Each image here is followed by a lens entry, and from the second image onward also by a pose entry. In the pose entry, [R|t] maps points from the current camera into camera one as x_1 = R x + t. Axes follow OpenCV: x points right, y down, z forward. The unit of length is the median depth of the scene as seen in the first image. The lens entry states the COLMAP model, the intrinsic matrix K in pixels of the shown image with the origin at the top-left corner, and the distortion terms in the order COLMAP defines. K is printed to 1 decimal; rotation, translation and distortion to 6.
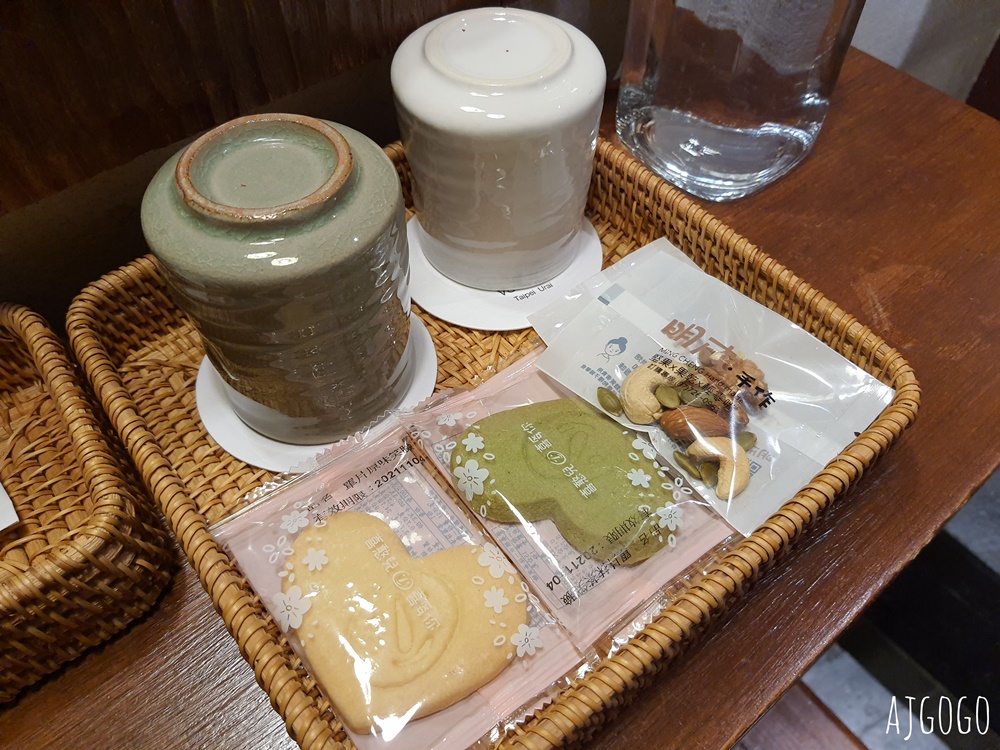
lens RADIAL K [[793.9, 0, 505.1], [0, 793.9, 385.7], [0, 0, 1]] dist [0.061833, -0.118204]
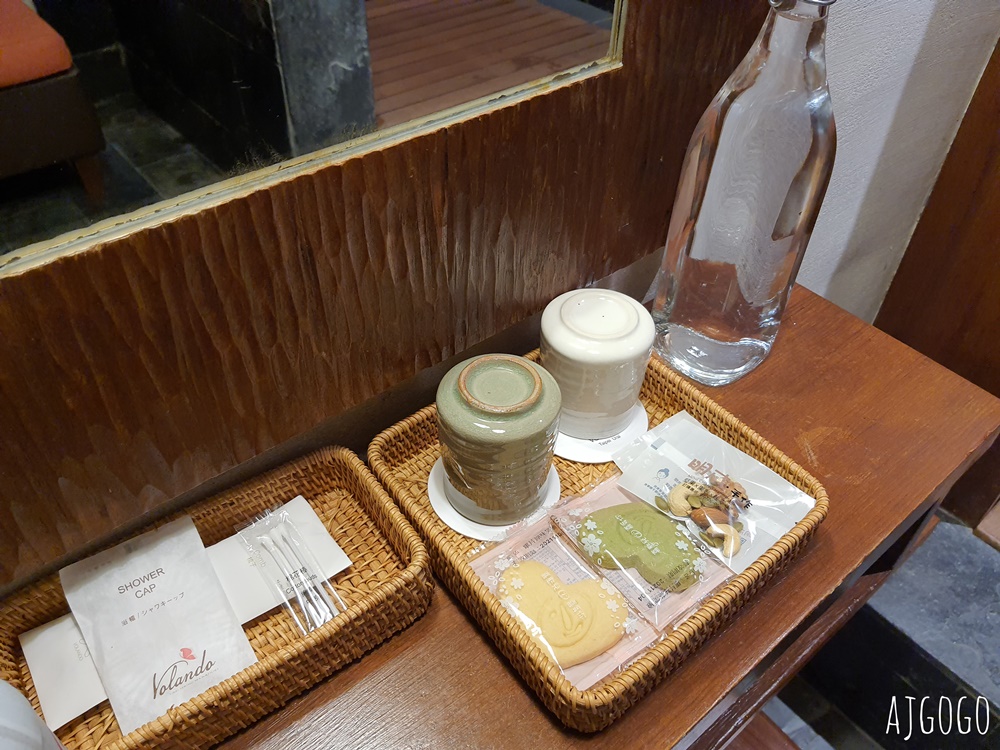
lens RADIAL K [[793.9, 0, 492.0], [0, 793.9, 383.6], [0, 0, 1]] dist [0.061833, -0.118204]
pose [[0.999805, 0.015278, 0.012472, -0.286074], [-0.013192, 0.988151, -0.152919, 0.031354], [-0.014661, 0.152724, 0.988160, -0.843444]]
